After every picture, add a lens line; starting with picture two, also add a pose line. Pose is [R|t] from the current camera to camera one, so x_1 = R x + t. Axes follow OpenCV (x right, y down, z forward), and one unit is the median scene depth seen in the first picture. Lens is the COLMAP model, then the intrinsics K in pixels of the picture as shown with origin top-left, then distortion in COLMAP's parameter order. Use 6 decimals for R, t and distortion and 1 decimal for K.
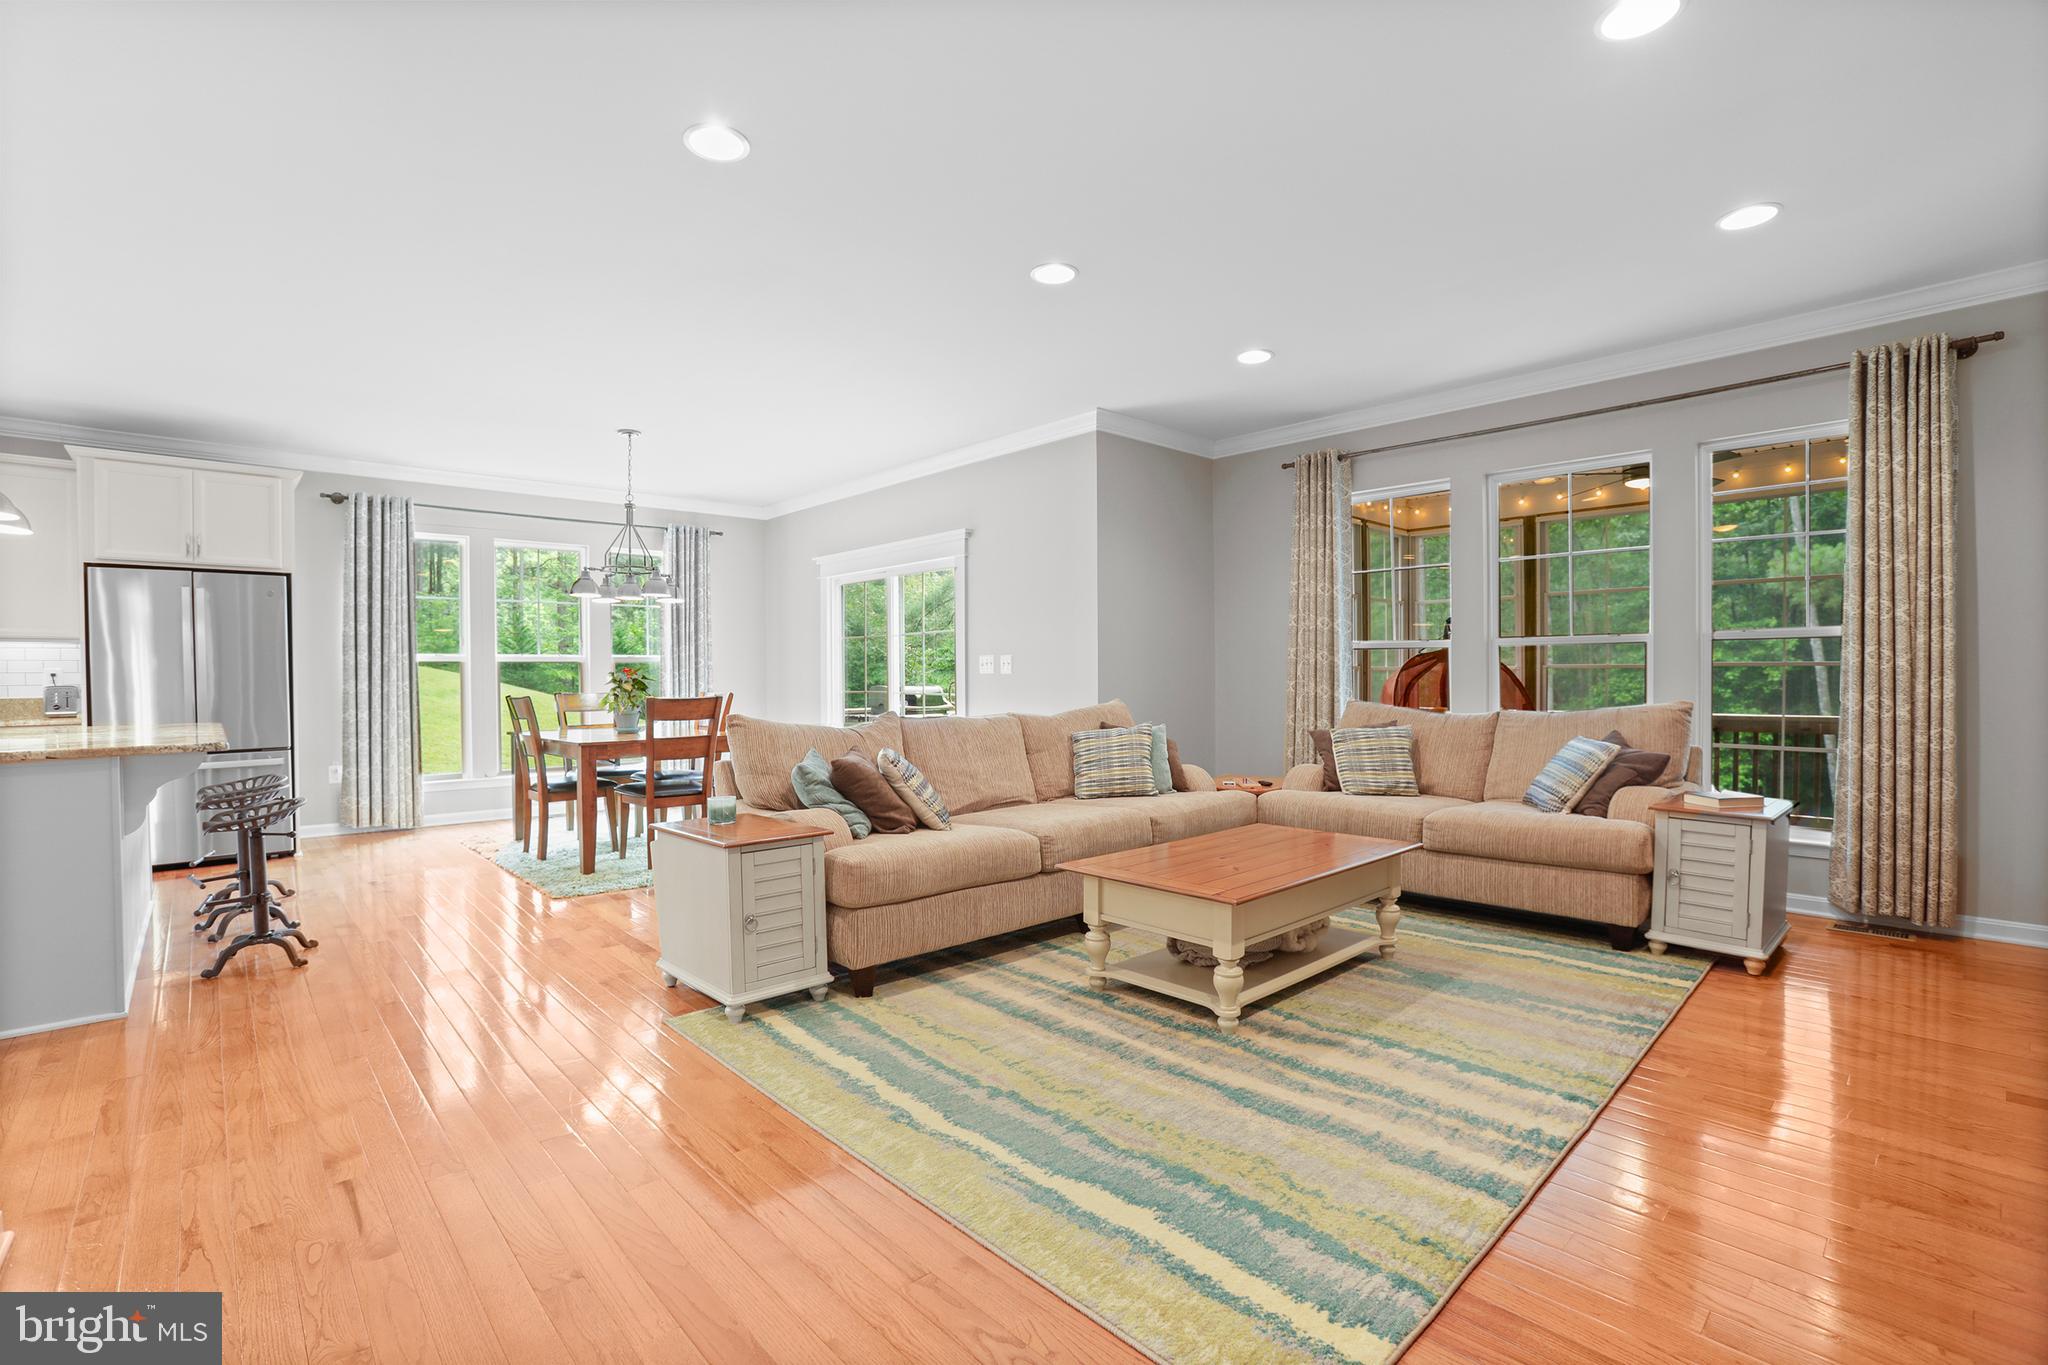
lens RADIAL K [[929.7, 0, 1018.2], [0, 929.7, 674.2], [0, 0, 1]] dist [-0.058225, 0.020001]
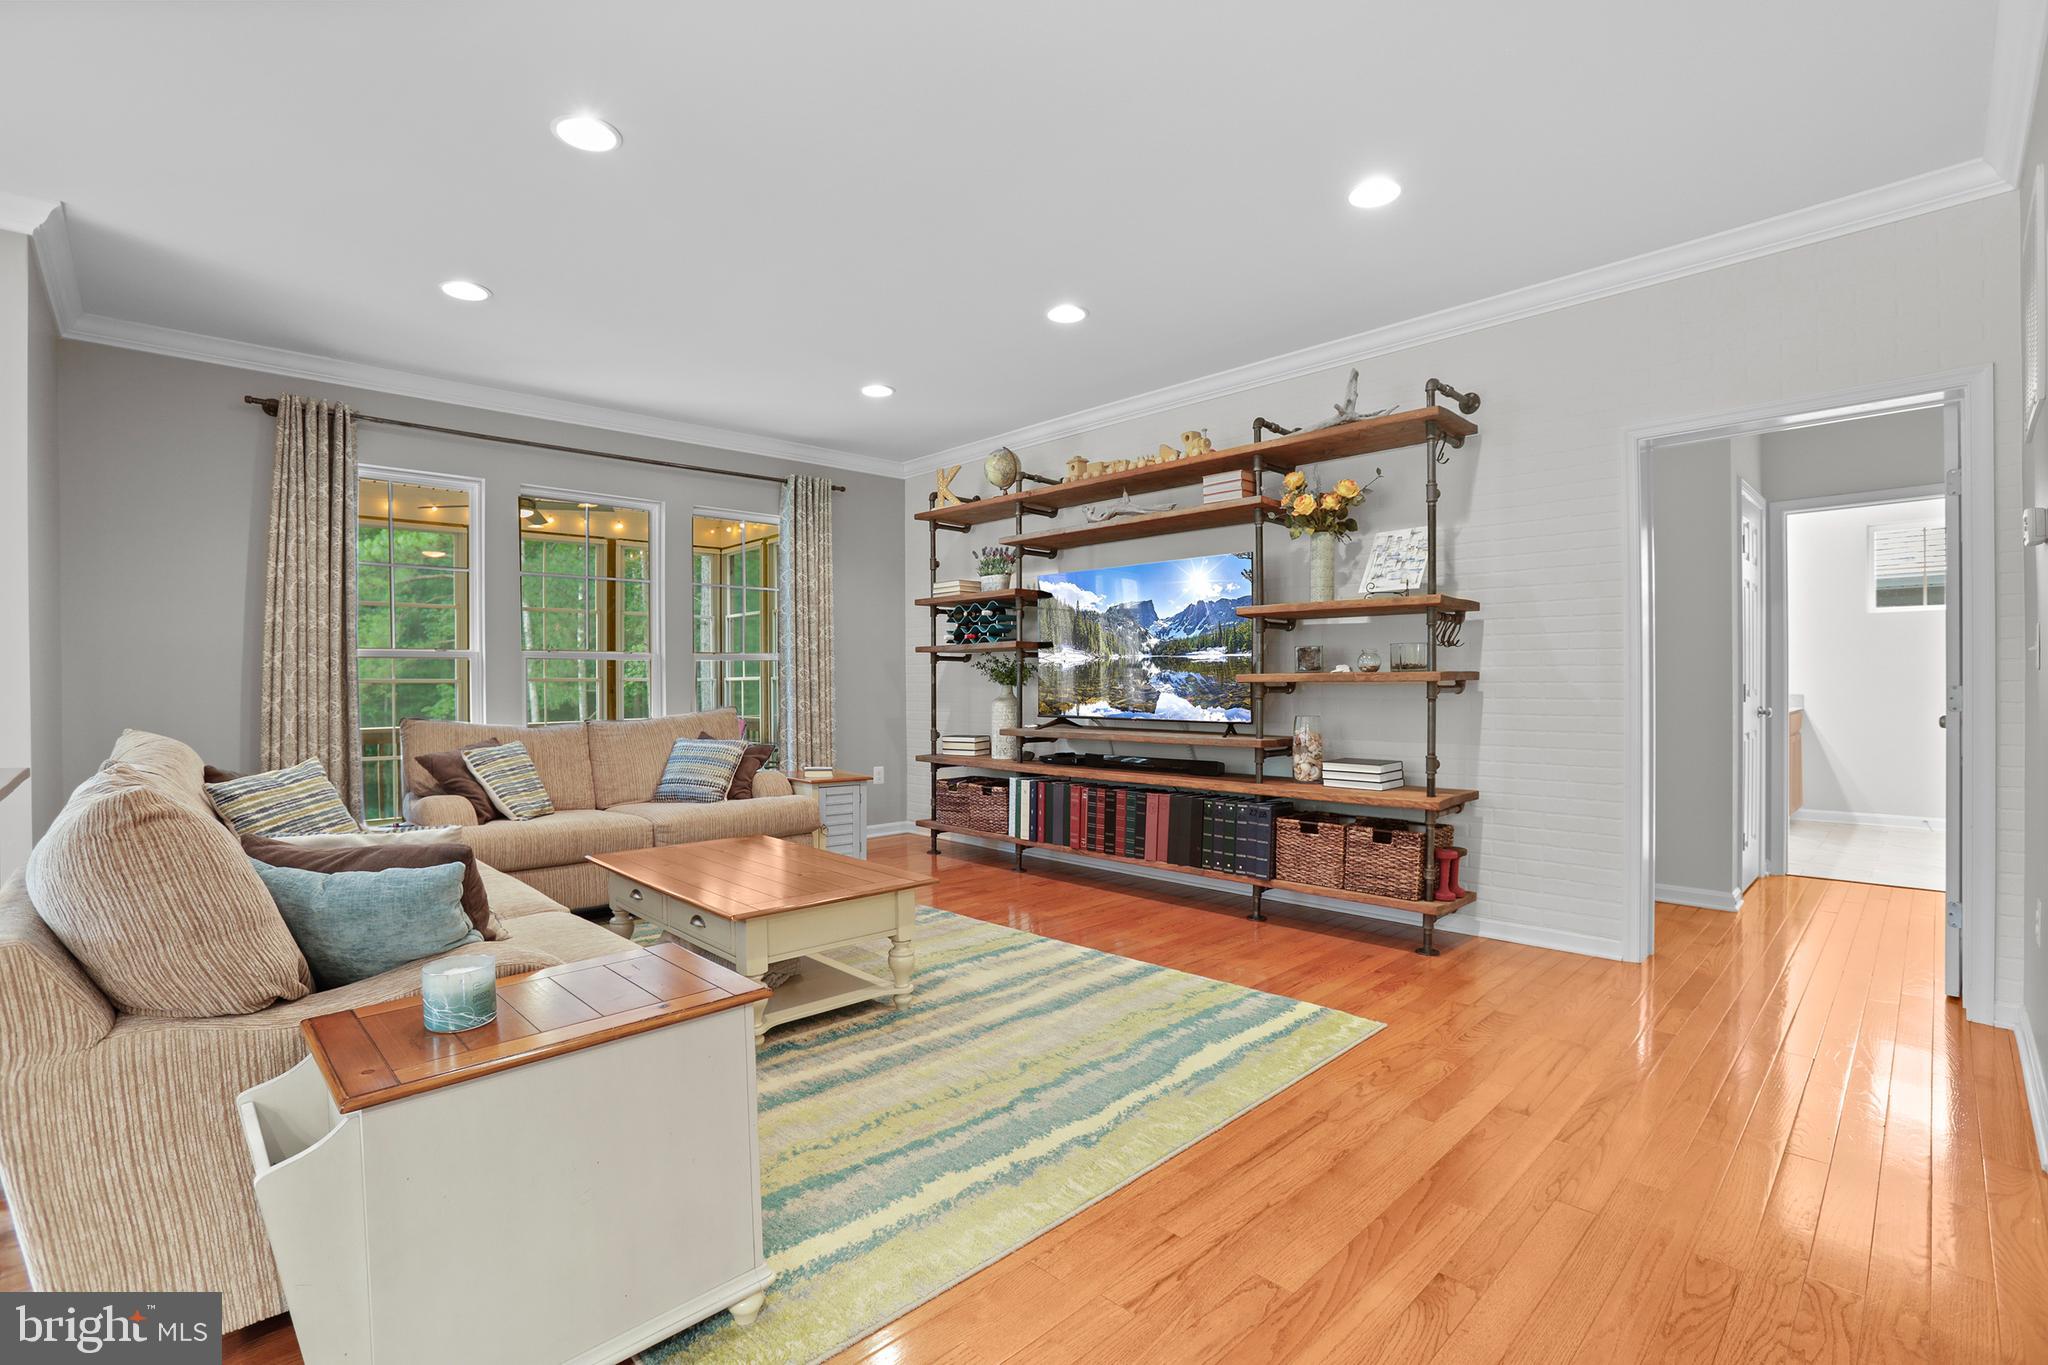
lens RADIAL K [[929.7, 0, 1021.3], [0, 929.7, 677.8], [0, 0, 1]] dist [-0.058225, 0.020001]
pose [[-0.017742, 0.011550, 0.999776, -0.962333], [0.009411, 0.999891, -0.011385, 0.010755], [-0.999798, 0.009207, -0.017849, 0.957699]]
